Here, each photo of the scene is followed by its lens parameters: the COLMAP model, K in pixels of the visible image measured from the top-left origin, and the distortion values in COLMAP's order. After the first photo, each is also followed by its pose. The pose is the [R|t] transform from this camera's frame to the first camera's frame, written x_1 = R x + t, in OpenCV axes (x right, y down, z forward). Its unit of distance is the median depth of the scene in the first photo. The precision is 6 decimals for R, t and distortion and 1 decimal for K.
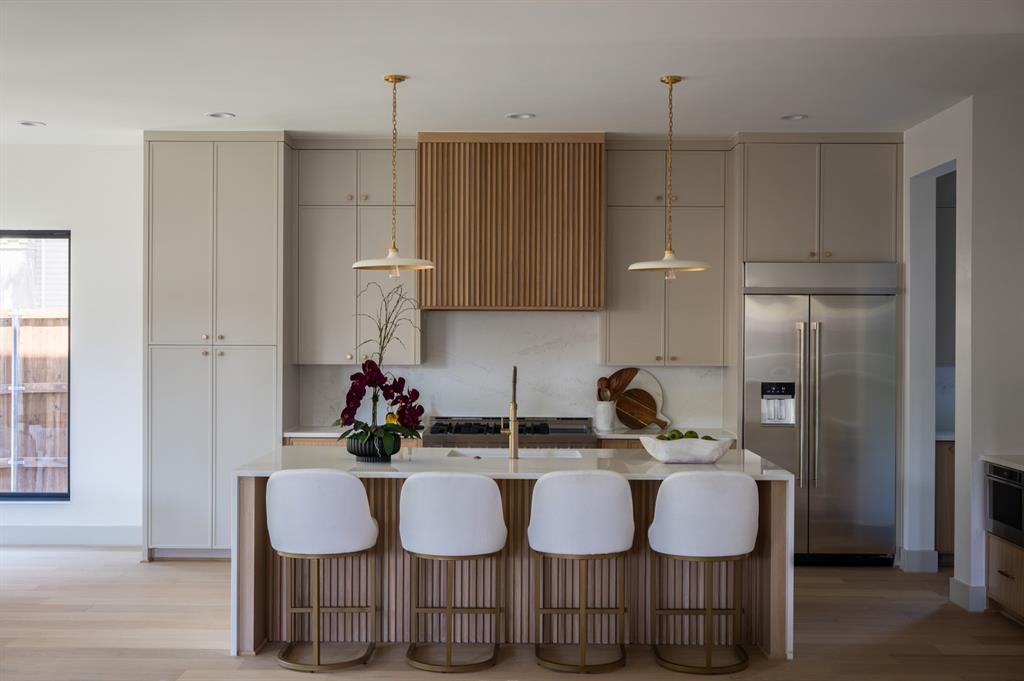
lens RADIAL K [[1182.7, 0, 504.7], [0, 1182.7, 340.0], [0, 0, 1]] dist [-0.016478, 0.000000]
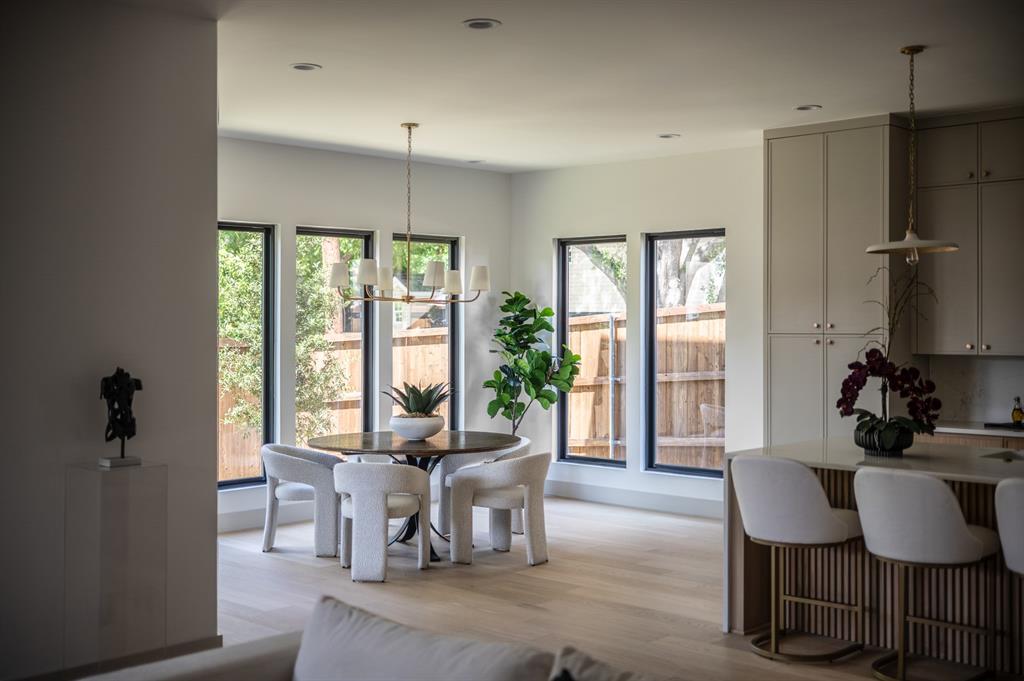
lens RADIAL K [[1182.7, 0, 505.2], [0, 1182.7, 313.4], [0, 0, 1]] dist [-0.016478, 0.000000]
pose [[0.731955, -0.012731, -0.681235, 0.247509], [0.002248, 0.999865, -0.016271, 0.002617], [0.681350, 0.010378, 0.731884, 0.075997]]
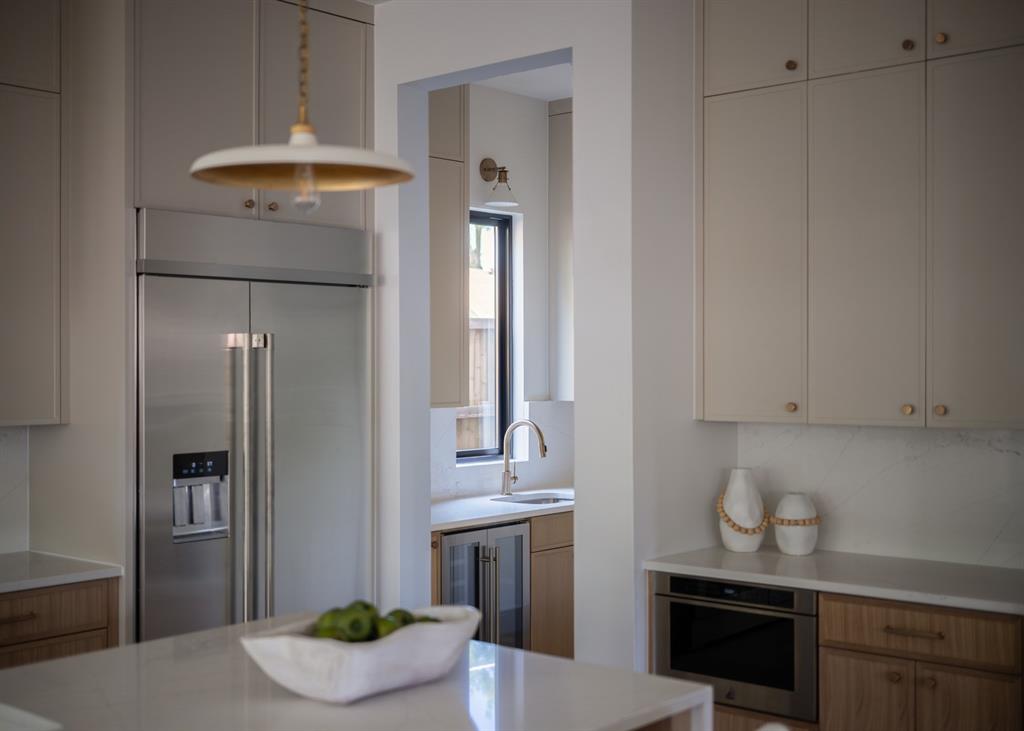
lens RADIAL K [[1295.5, 0, 507.4], [0, 1295.5, 373.6], [0, 0, 1]] dist [0.001389, 0.000000]
pose [[0.649721, -0.013605, 0.760051, -0.103222], [0.013229, 0.999891, 0.006589, 0.000463], [-0.760058, 0.005774, 0.649830, 0.542100]]
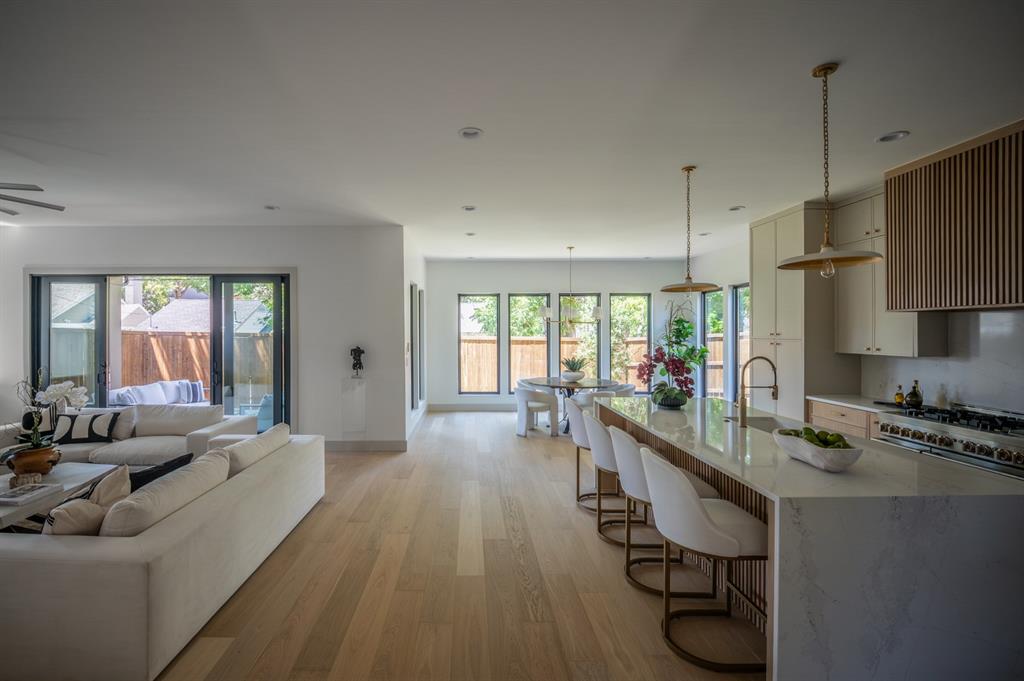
lens RADIAL K [[449.6, 0, 483.4], [0, 449.6, 332.6], [0, 0, 1]] dist [-0.011447, 0.002785]
pose [[0.043082, -0.003167, -0.999067, 0.392233], [-0.008346, 0.999959, -0.003530, 0.000958], [0.999037, 0.008490, 0.043053, 0.561913]]
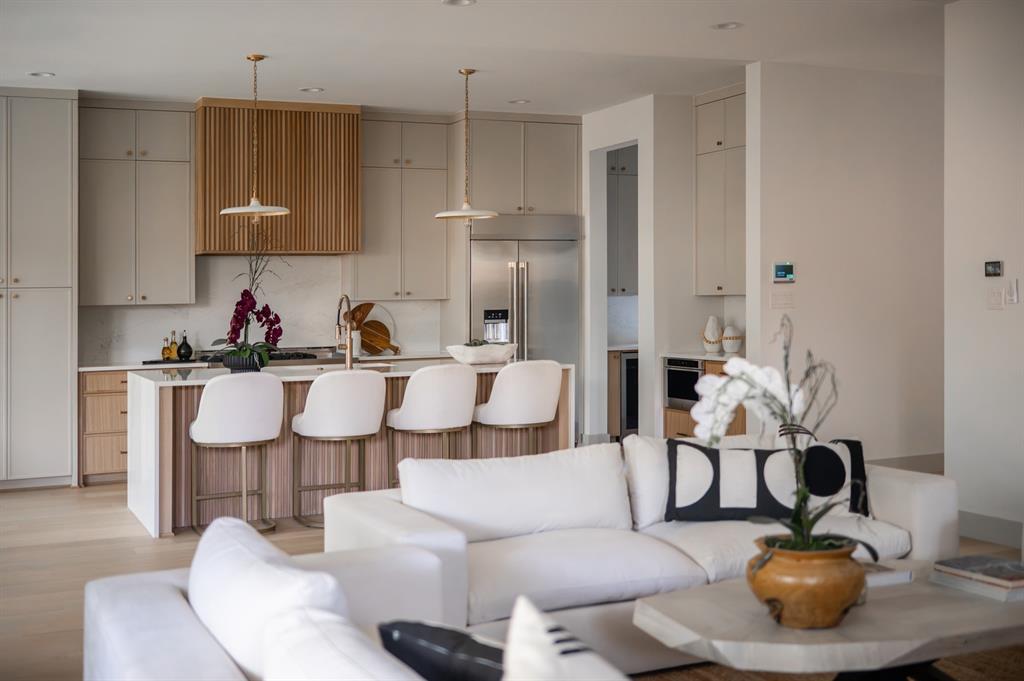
lens RADIAL K [[1222.5, 0, 518.4], [0, 1222.5, 339.9], [0, 0, 1]] dist [-0.006125, 0.000000]
pose [[0.903174, -0.034457, 0.427890, -0.310173], [0.022989, 0.999225, 0.031941, 0.027019], [-0.428659, -0.019012, 0.903266, -0.196261]]
